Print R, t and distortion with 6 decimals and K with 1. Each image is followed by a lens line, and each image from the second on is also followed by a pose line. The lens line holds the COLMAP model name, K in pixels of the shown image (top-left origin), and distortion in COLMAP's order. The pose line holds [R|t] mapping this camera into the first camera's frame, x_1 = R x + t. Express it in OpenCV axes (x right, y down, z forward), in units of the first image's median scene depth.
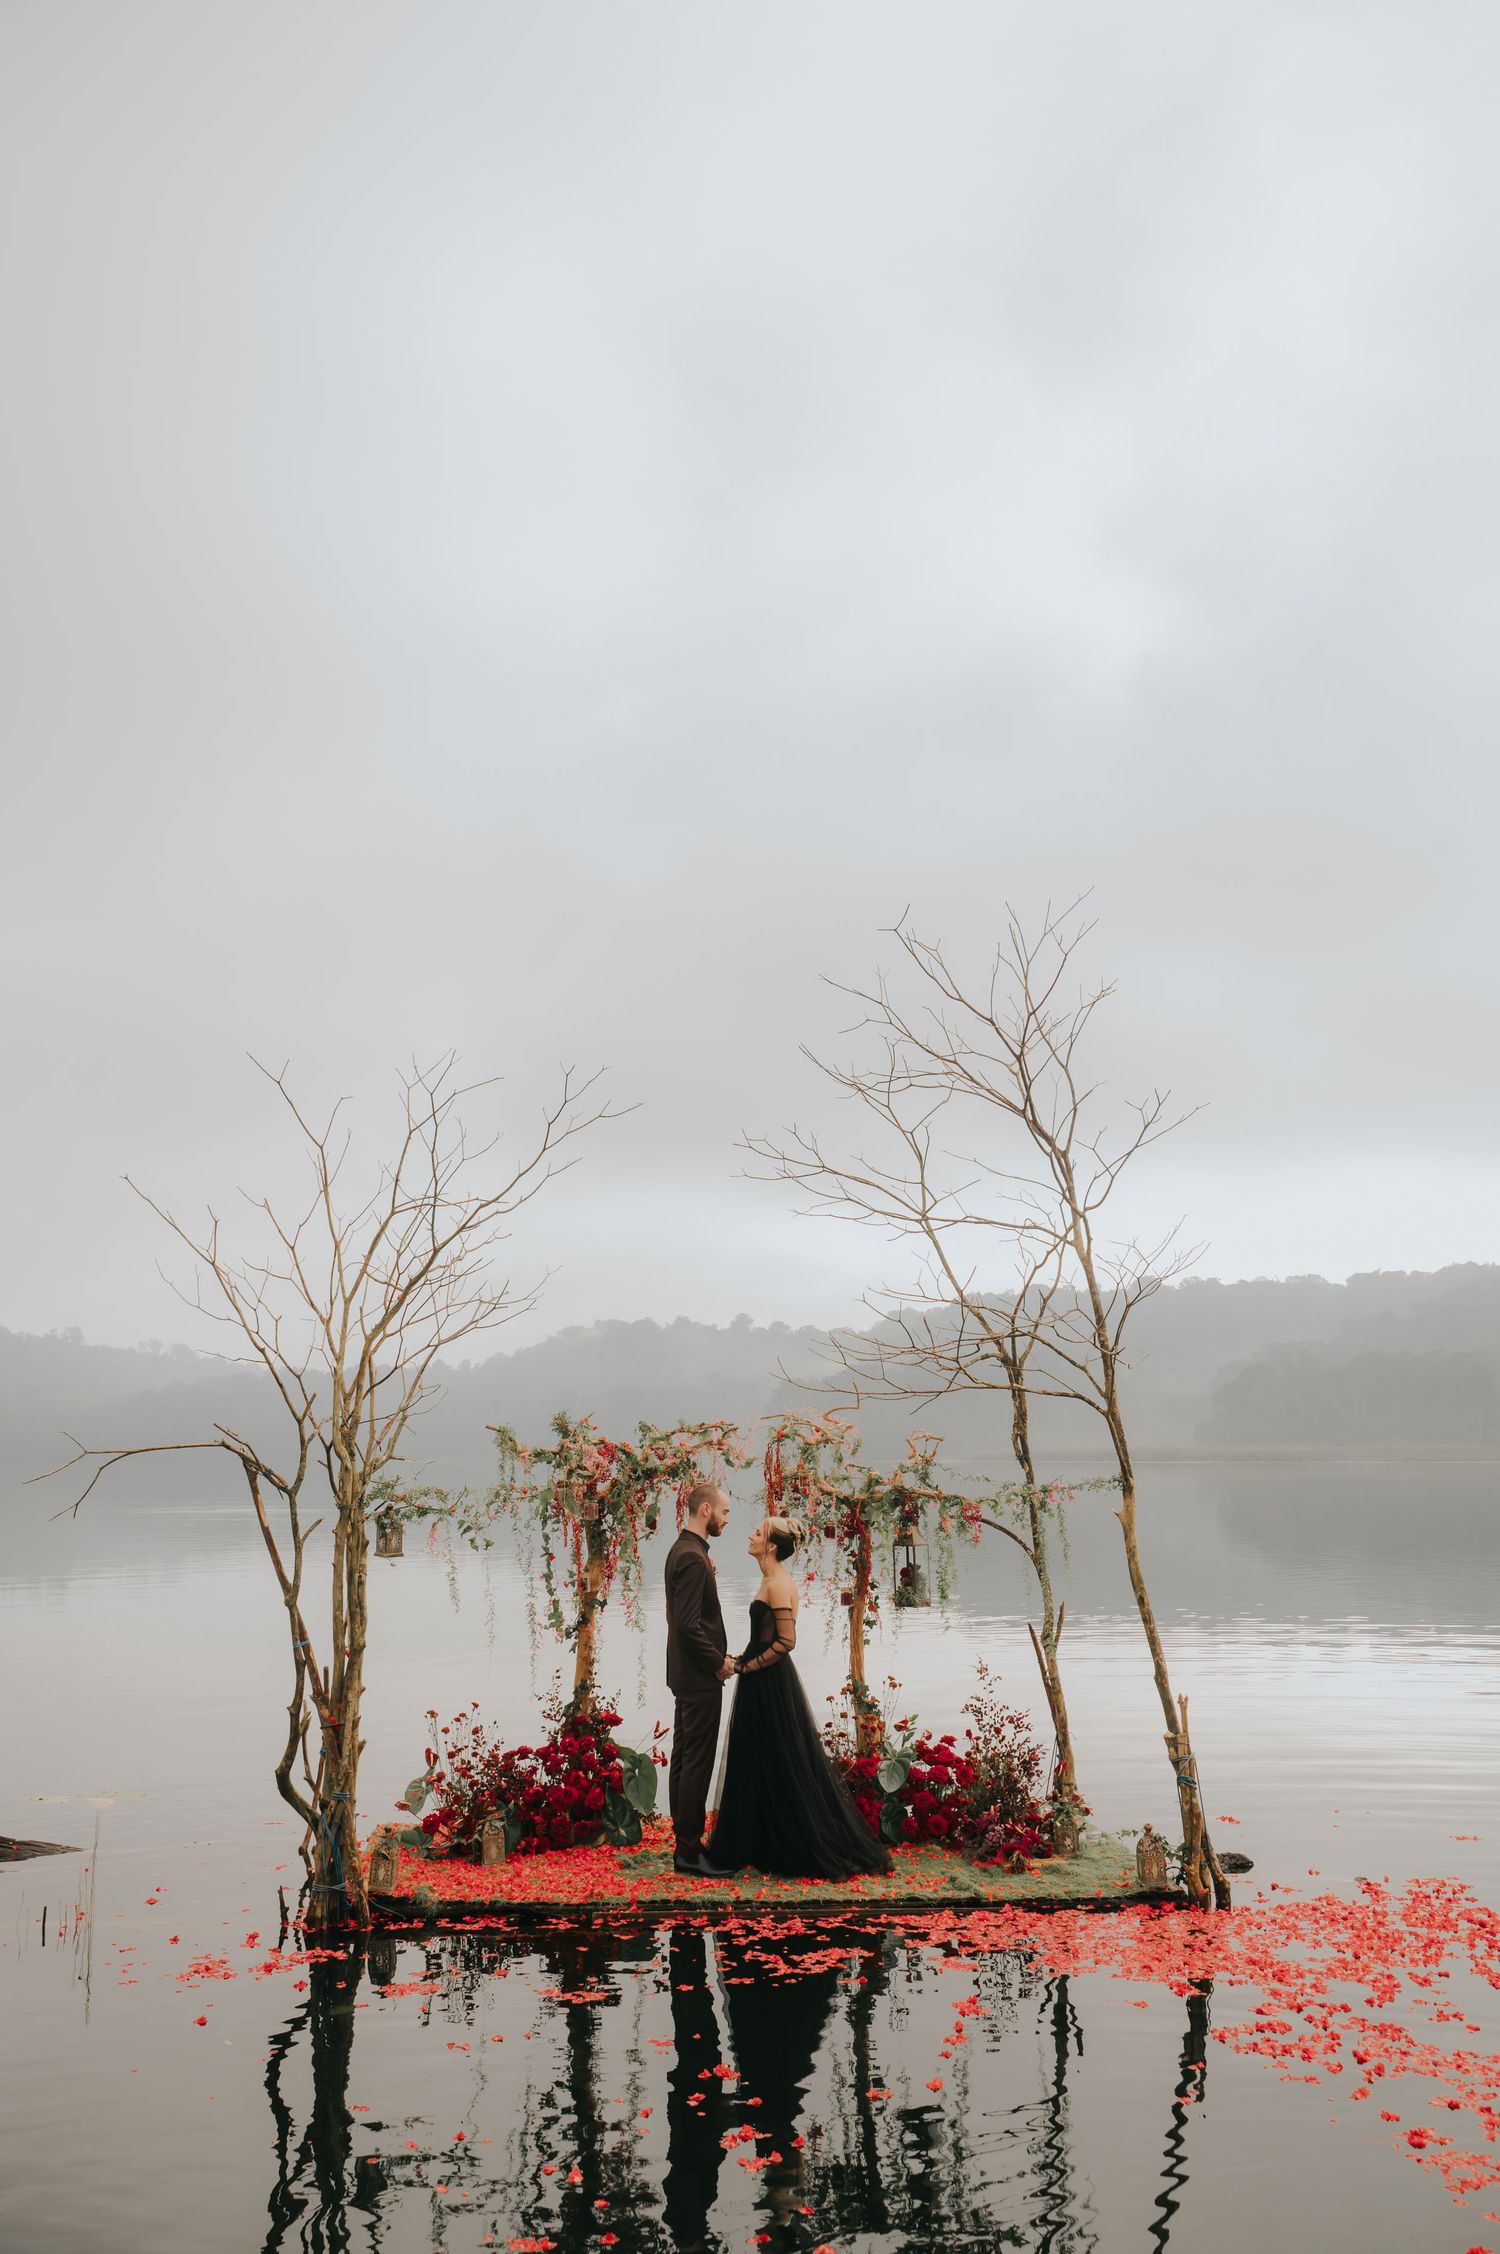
lens RADIAL K [[1830.4, 0, 750.6], [0, 1830.4, 1147.3], [0, 0, 1]] dist [0.004115, 0.002736]
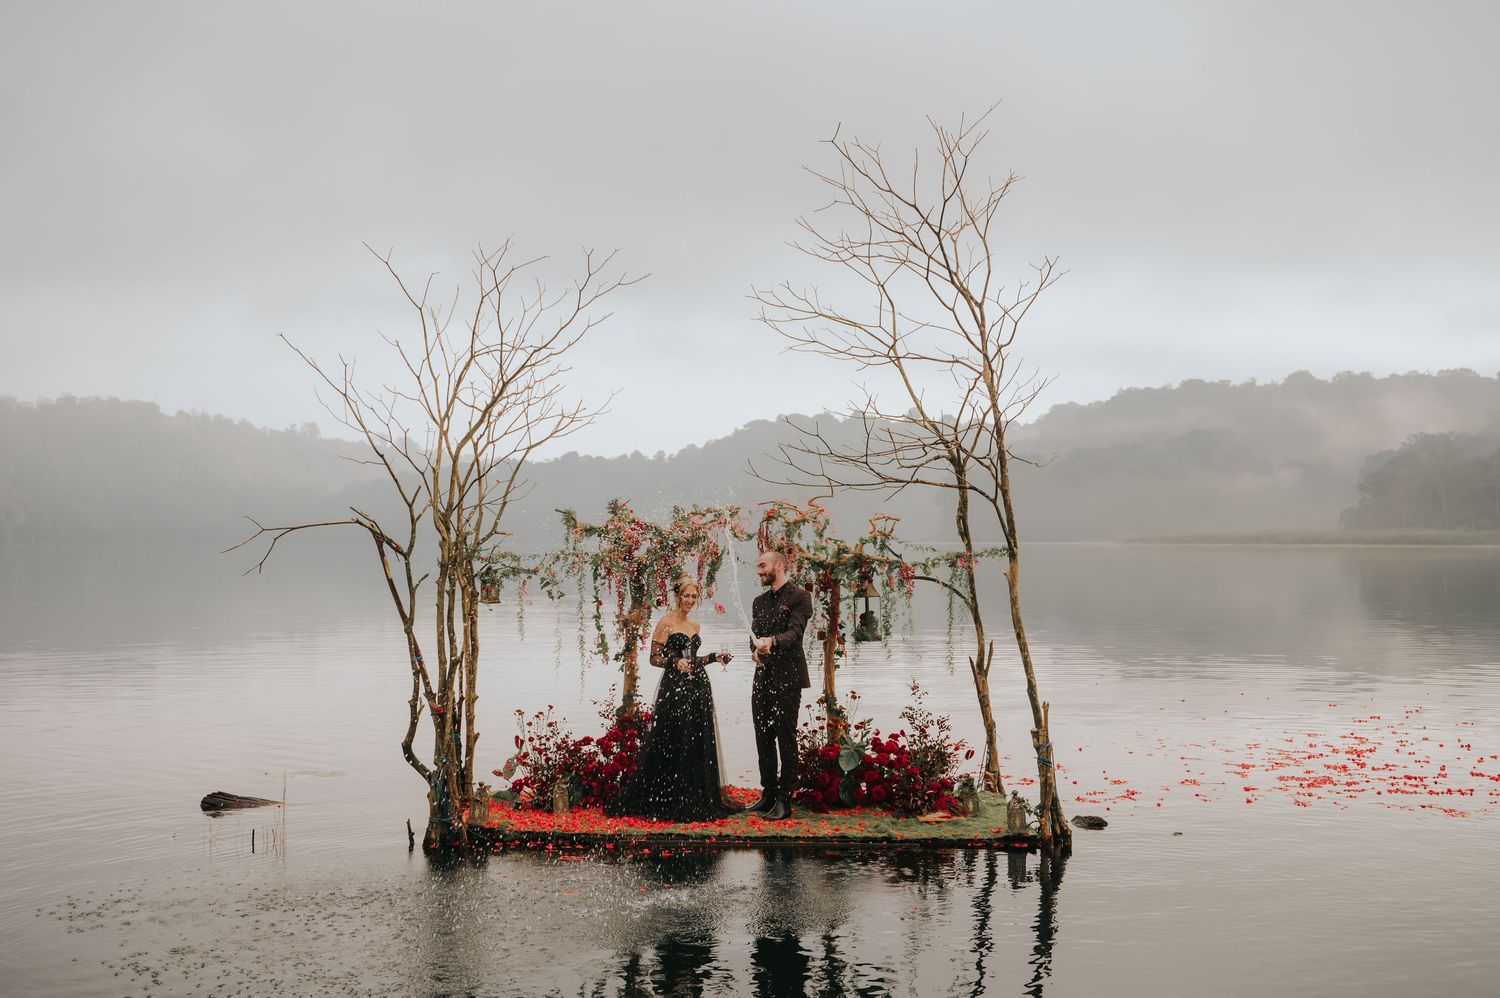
lens RADIAL K [[1704.3, 0, 776.9], [0, 1704.3, 498.5], [0, 0, 1]] dist [-0.011956, 0.000000]
pose [[0.996396, 0.000679, -0.084826, 0.129809], [0.011447, 0.989745, 0.142387, -0.035049], [0.084053, -0.142845, 0.986170, -0.240299]]
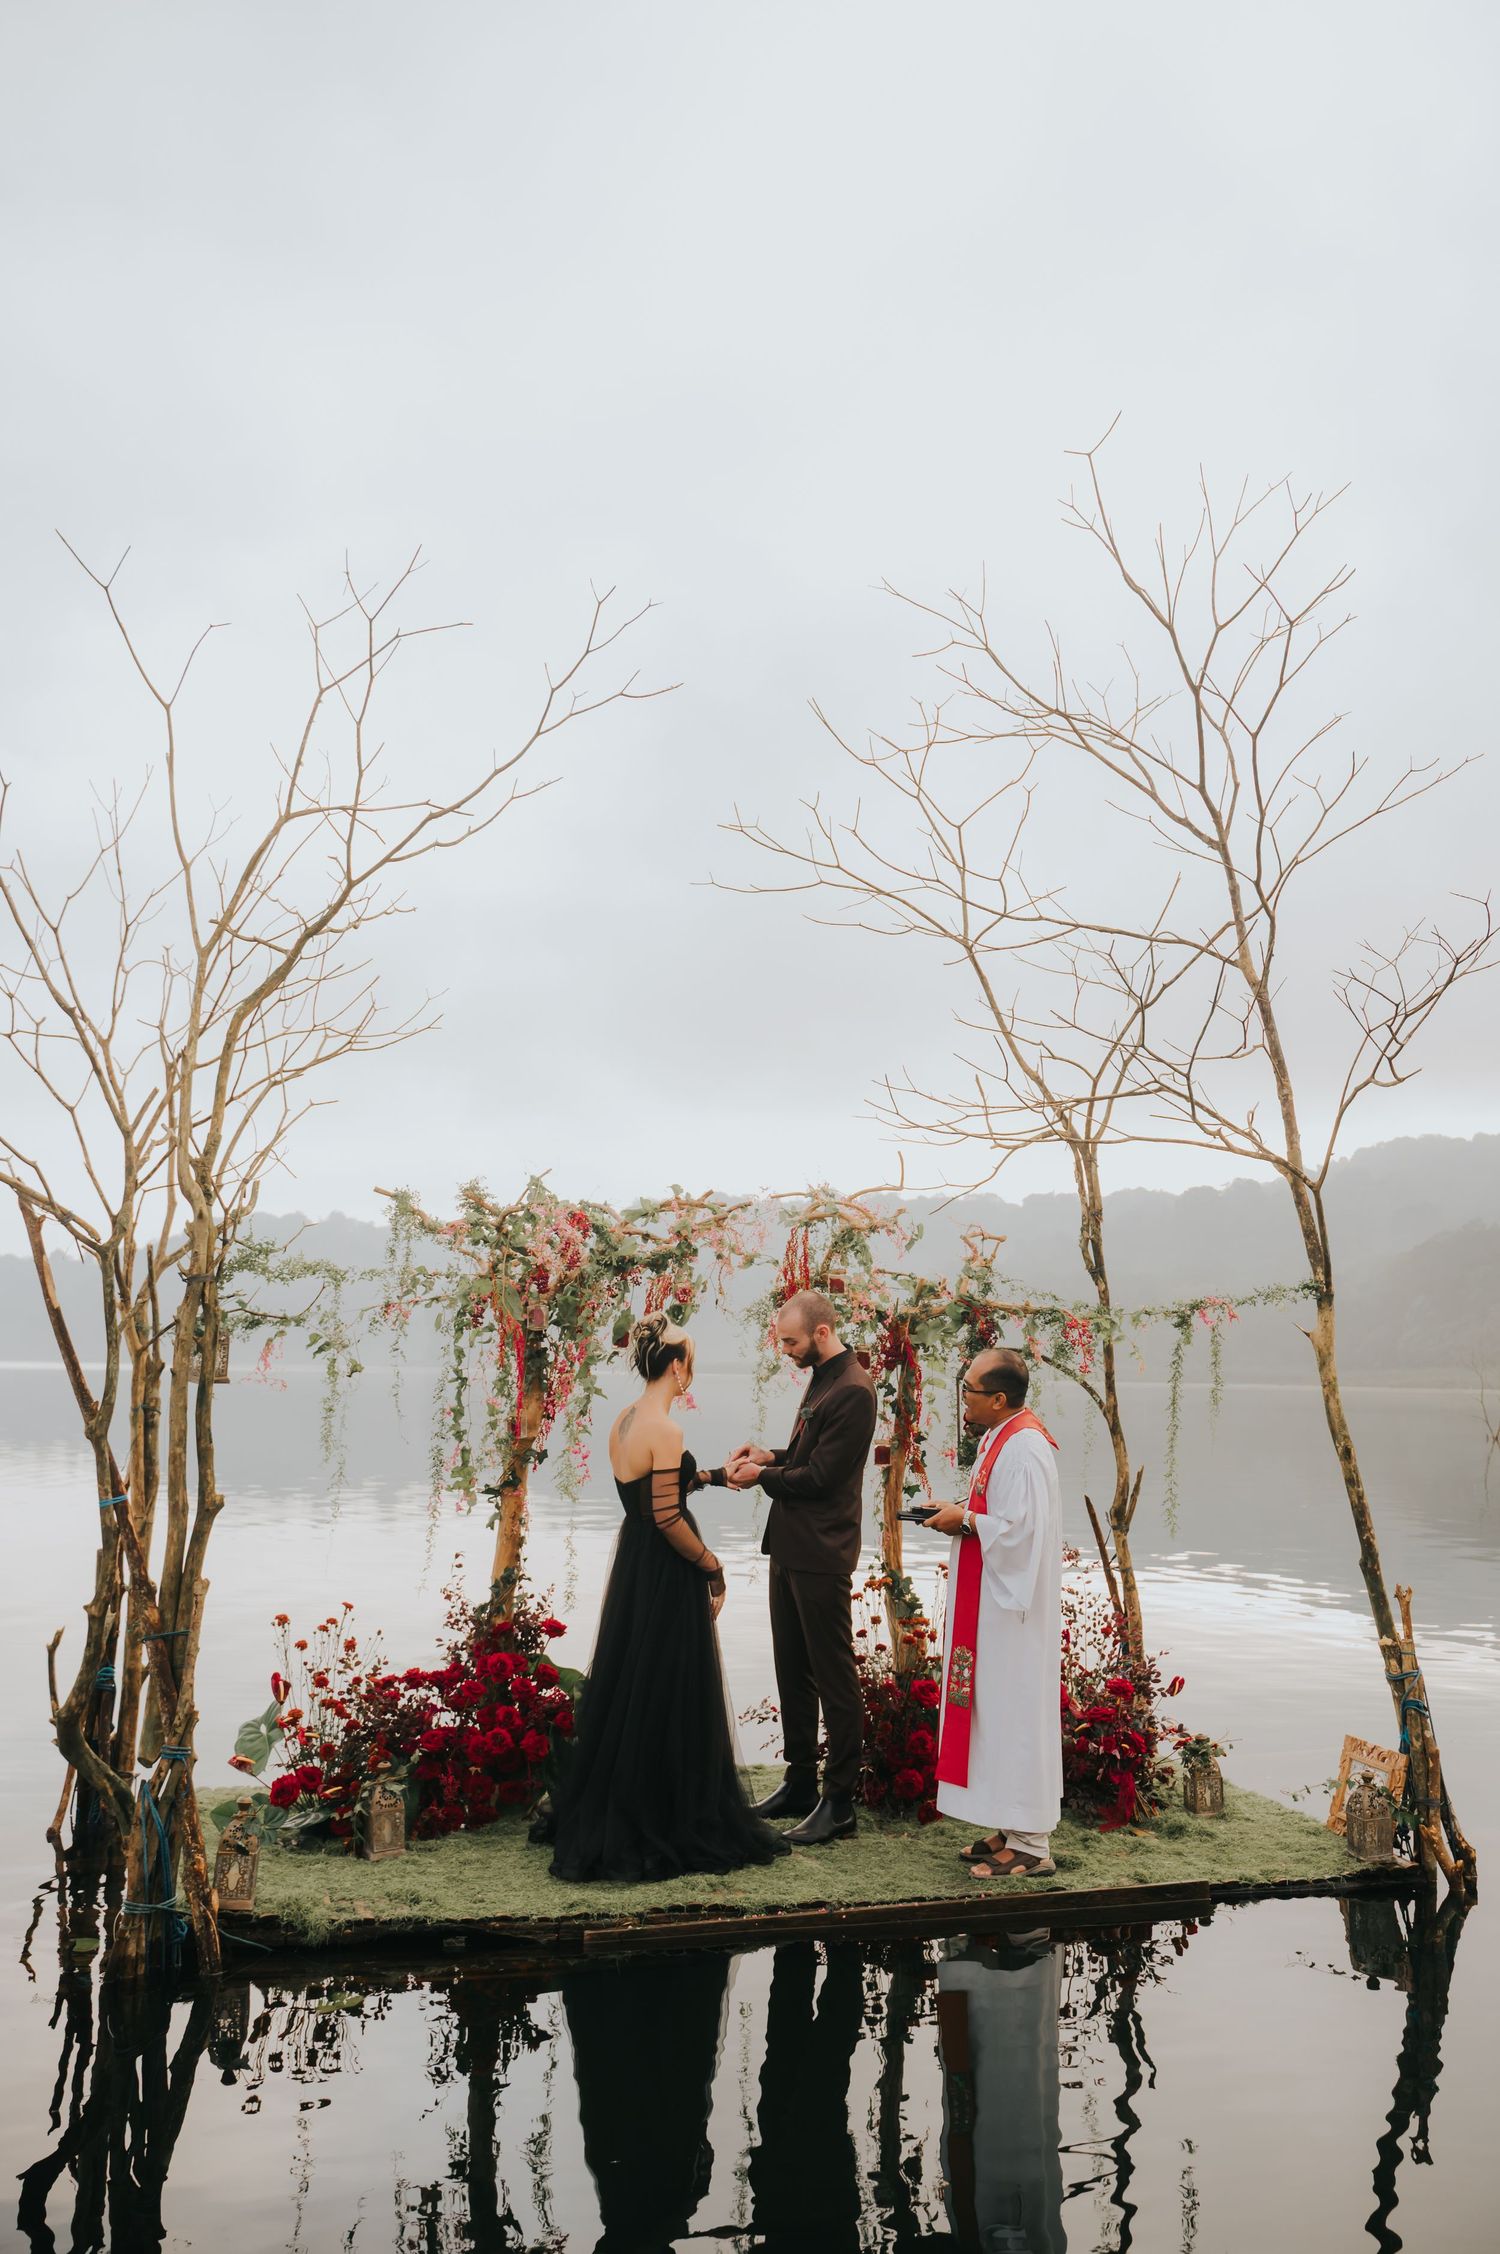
lens RADIAL K [[1933.7, 0, 804.5], [0, 1933.7, 1067.5], [0, 0, 1]] dist [0.012621, -0.003406]
pose [[0.979454, 0.050515, 0.195240, -0.132926], [-0.052820, 0.998582, 0.006614, 0.097063], [-0.194630, -0.016791, 0.980733, 0.286575]]
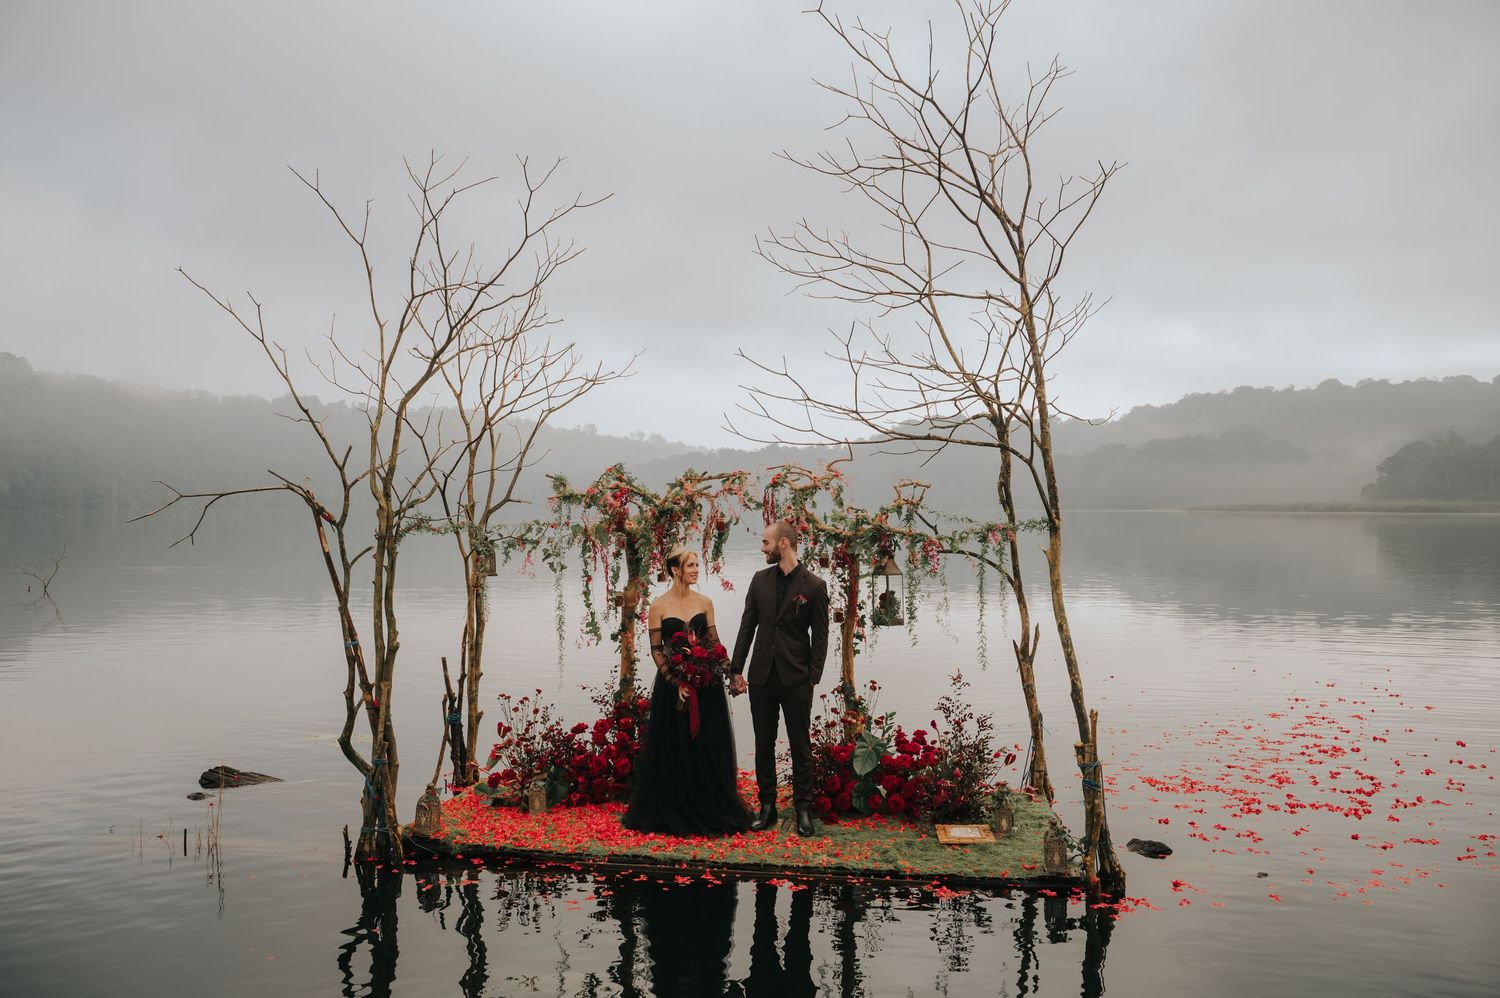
lens RADIAL K [[1218.1, 0, 743.8], [0, 1218.1, 507.4], [0, 0, 1]] dist [0.004115, 0.002736]
pose [[0.973190, 0.005532, -0.229936, 0.180353], [0.032936, 0.986056, 0.163124, 0.043838], [0.227632, -0.166323, 0.959437, 0.234507]]
